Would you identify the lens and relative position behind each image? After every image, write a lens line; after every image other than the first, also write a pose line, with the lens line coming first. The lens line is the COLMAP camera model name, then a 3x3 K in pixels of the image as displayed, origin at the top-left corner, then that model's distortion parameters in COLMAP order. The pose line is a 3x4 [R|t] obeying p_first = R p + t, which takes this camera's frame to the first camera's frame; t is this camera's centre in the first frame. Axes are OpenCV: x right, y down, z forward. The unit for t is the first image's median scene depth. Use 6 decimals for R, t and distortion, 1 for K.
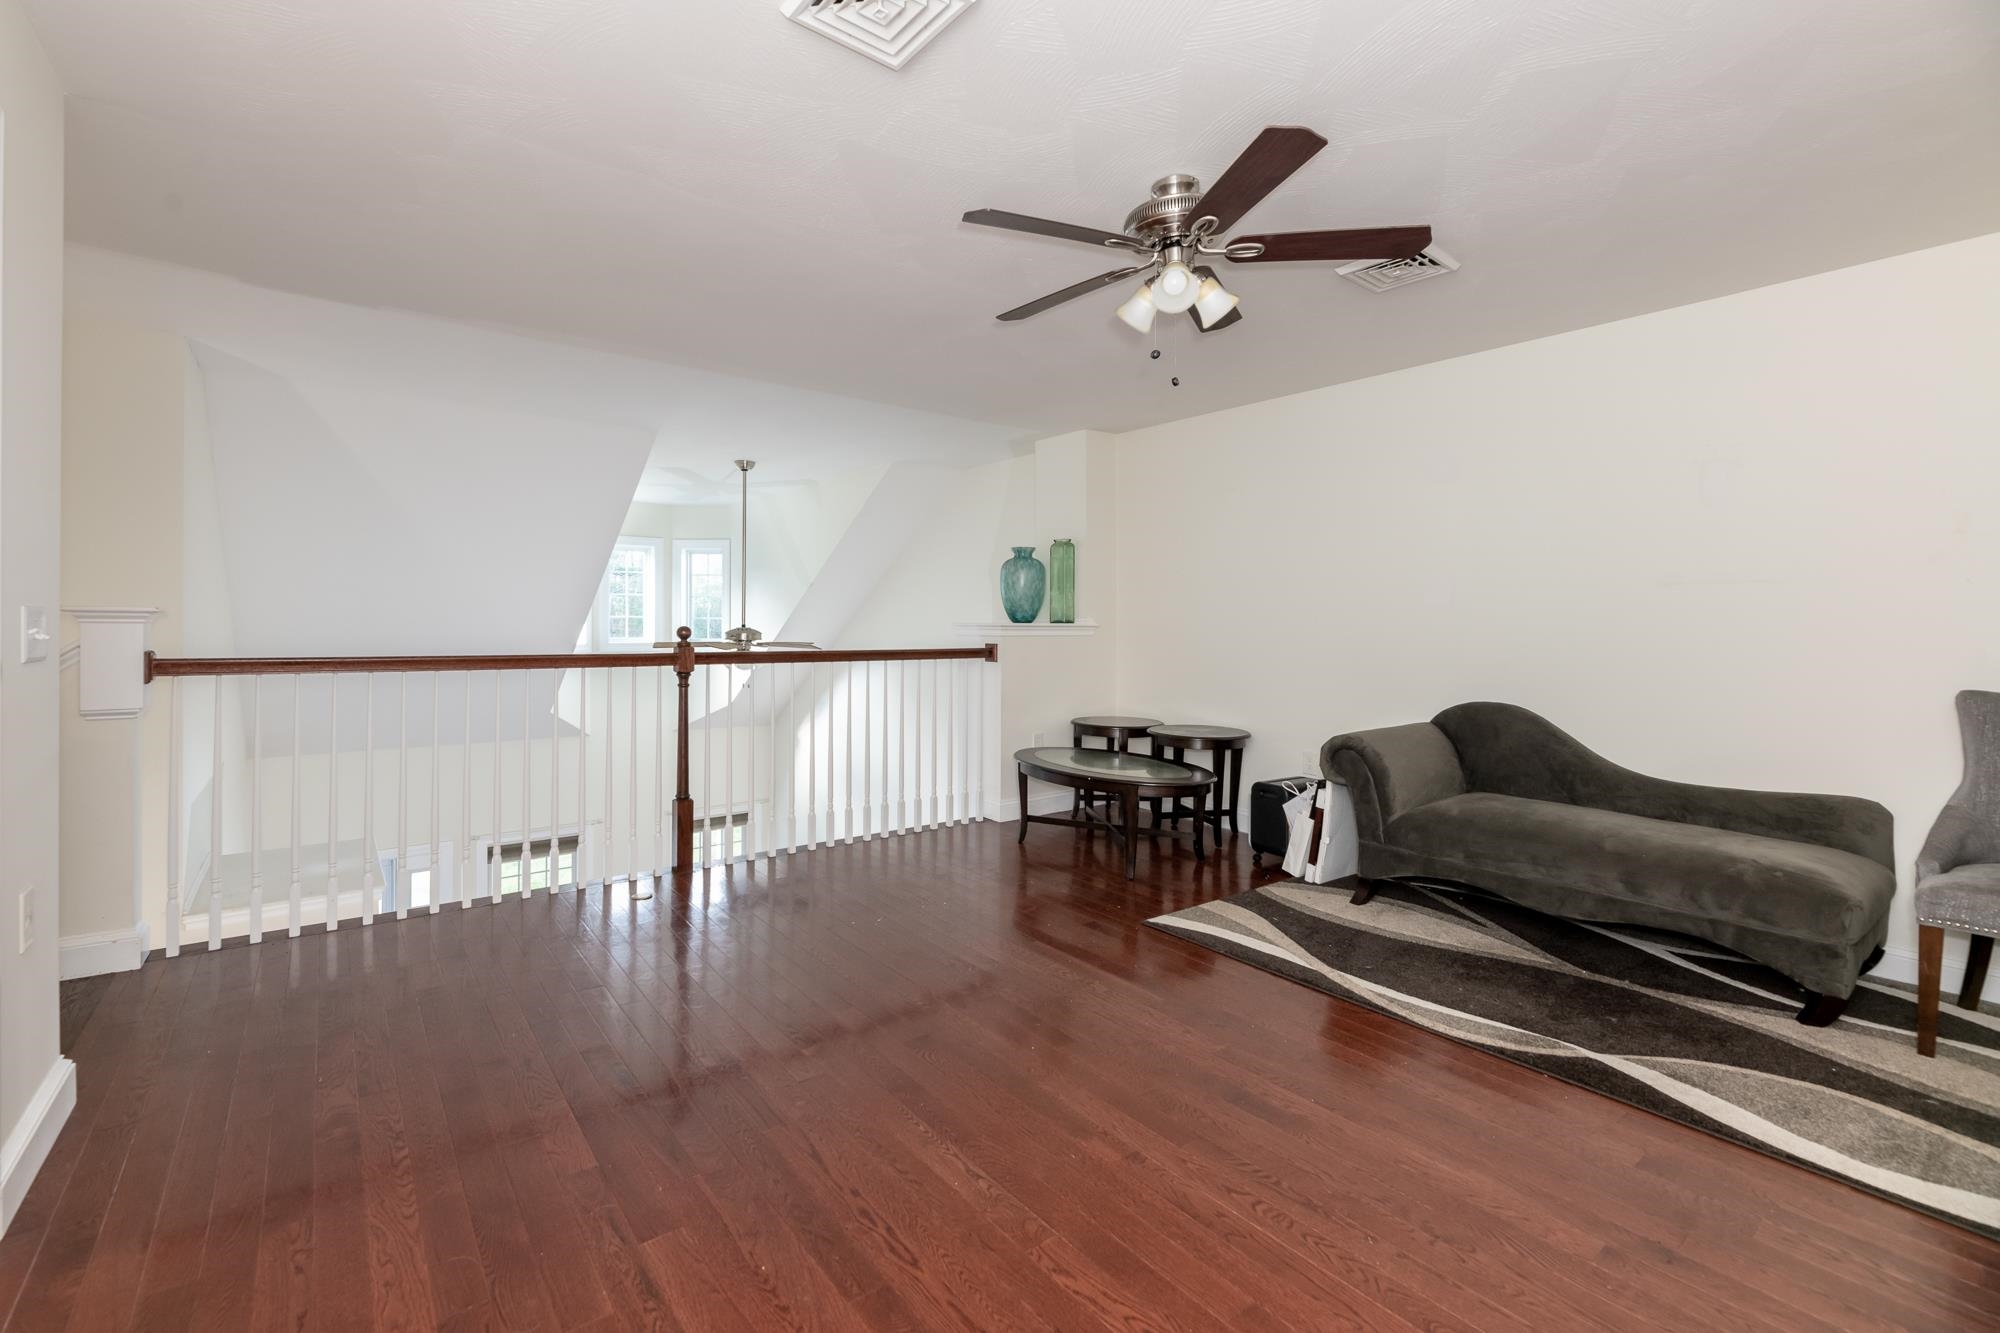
lens RADIAL K [[858.8, 0, 956.5], [0, 858.8, 619.1], [0, 0, 1]] dist [0.012572, -0.000182]
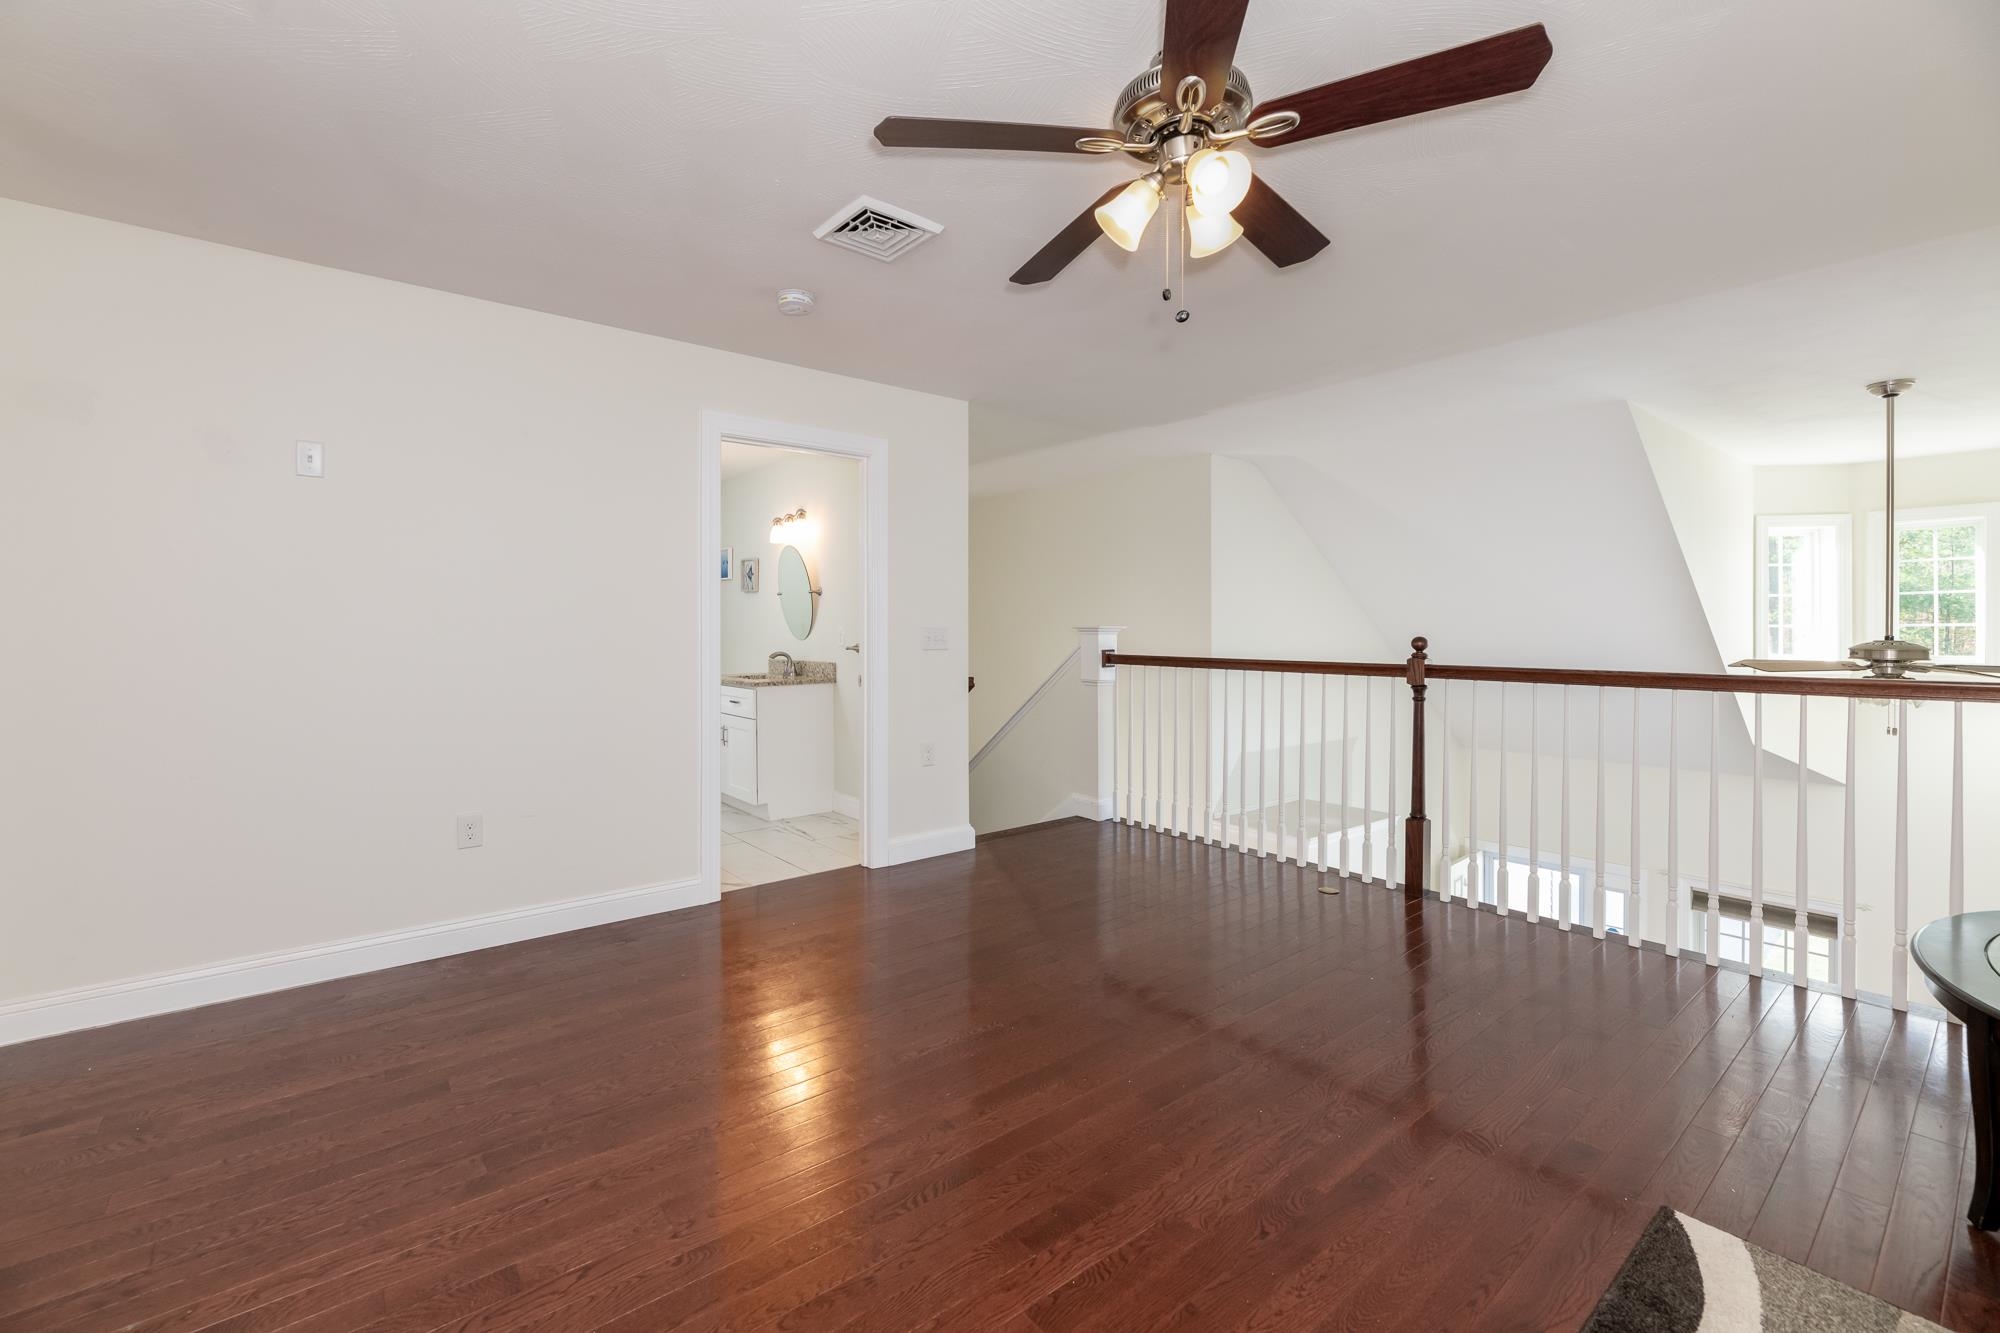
lens RADIAL K [[858.8, 0, 990.6], [0, 858.8, 651.8], [0, 0, 1]] dist [0.012572, -0.000182]
pose [[0.034881, 0.012407, -0.999314, 0.496541], [0.004850, 0.999909, 0.012584, 0.008513], [0.999380, -0.005286, 0.034818, 0.399117]]
